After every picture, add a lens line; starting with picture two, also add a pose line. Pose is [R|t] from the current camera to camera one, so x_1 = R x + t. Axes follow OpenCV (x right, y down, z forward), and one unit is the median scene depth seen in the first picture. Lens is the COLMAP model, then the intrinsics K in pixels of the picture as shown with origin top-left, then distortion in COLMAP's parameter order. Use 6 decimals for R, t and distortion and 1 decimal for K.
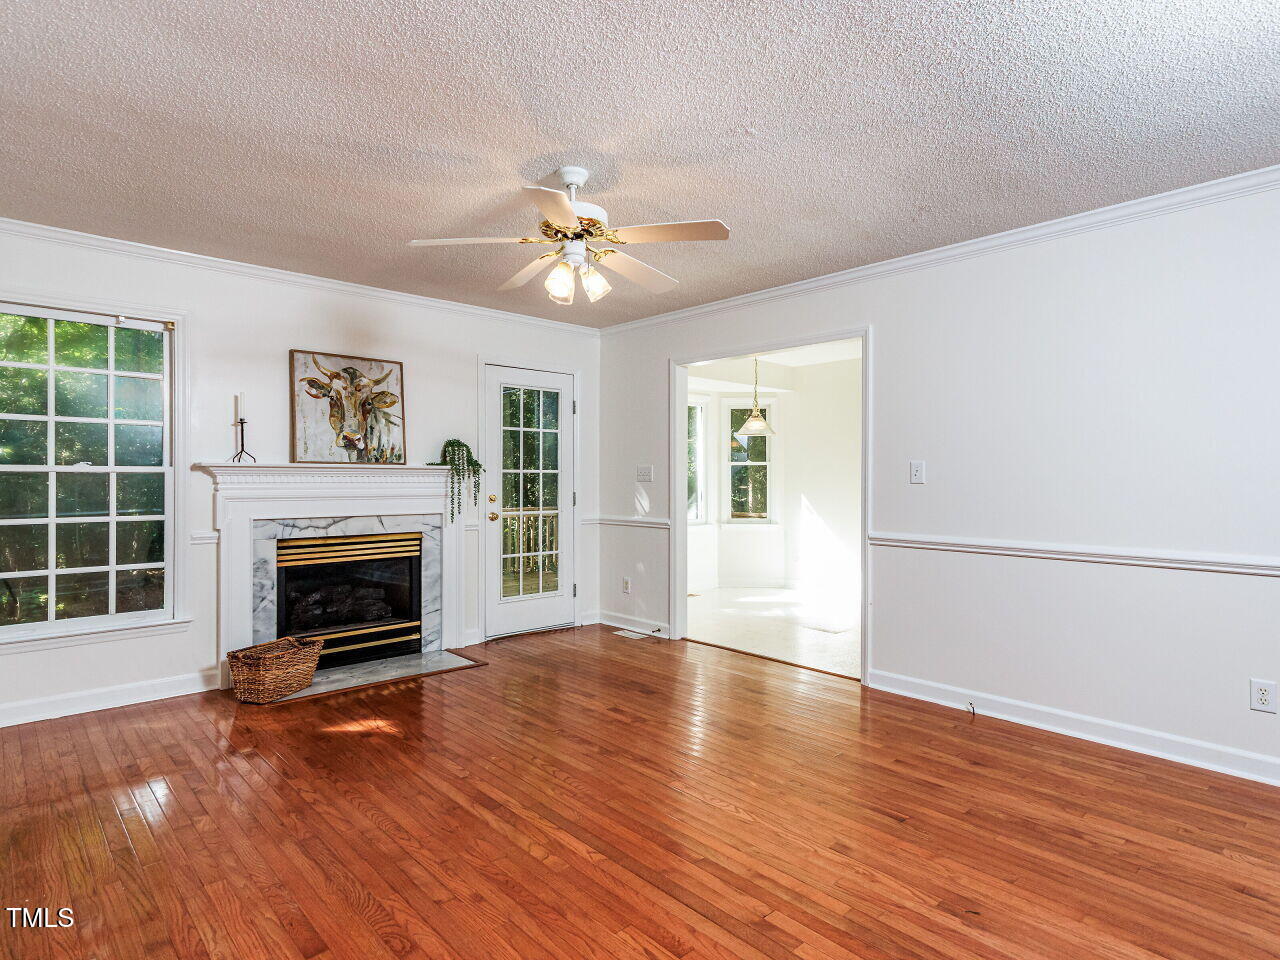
lens RADIAL K [[713.9, 0, 637.0], [0, 713.9, 478.2], [0, 0, 1]] dist [-0.003446, 0.008991]
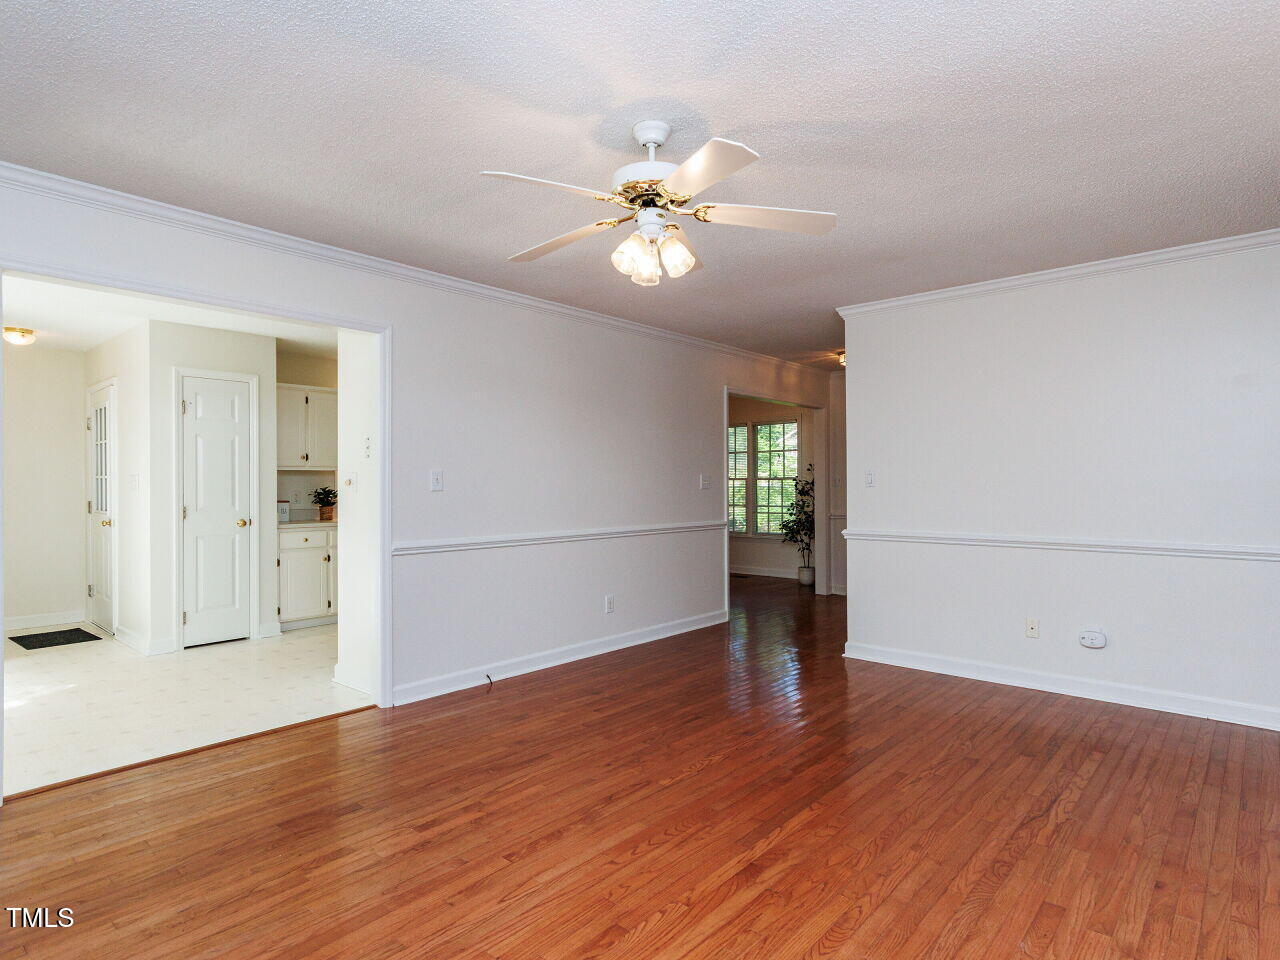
lens RADIAL K [[713.9, 0, 652.5], [0, 713.9, 482.1], [0, 0, 1]] dist [-0.003446, 0.008991]
pose [[-0.118537, 0.001332, 0.992949, -0.616770], [0.005673, 0.999984, -0.000664, -0.001984], [-0.992933, 0.005555, -0.118543, 0.727204]]
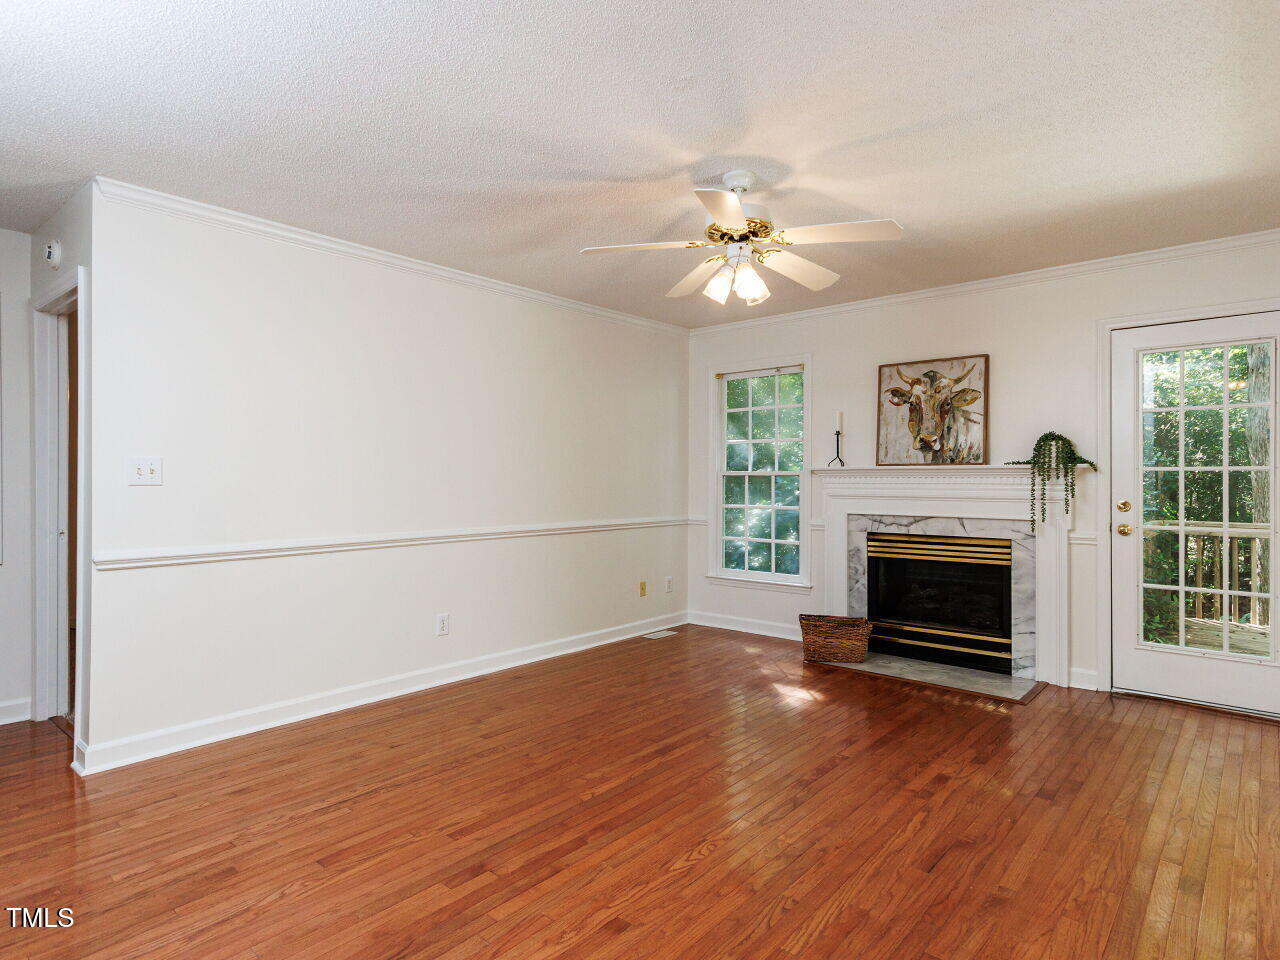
lens RADIAL K [[713.9, 0, 649.0], [0, 713.9, 478.1], [0, 0, 1]] dist [-0.003446, 0.008991]
pose [[0.118766, -0.003266, -0.992917, 0.589131], [-0.000291, 0.999994, -0.003324, 0.001856], [0.992922, 0.000683, 0.118764, 0.498099]]
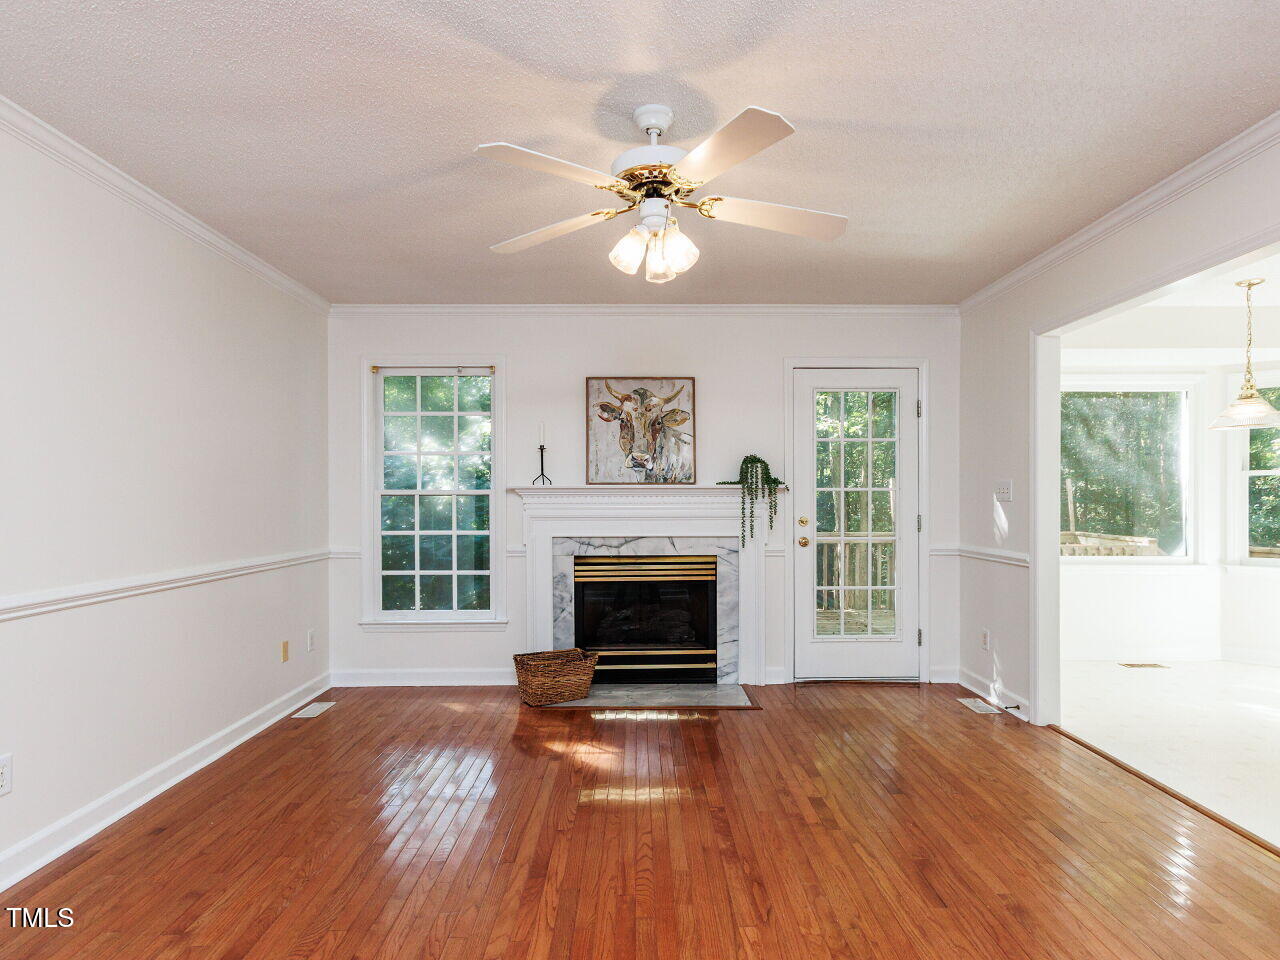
lens RADIAL K [[713.9, 0, 646.2], [0, 713.9, 508.2], [0, 0, 1]] dist [-0.003446, 0.008991]
pose [[0.747276, 0.005635, -0.664490, 0.284652], [0.004325, 0.999902, 0.013343, -0.000197], [0.664499, -0.012845, 0.747178, 0.262027]]
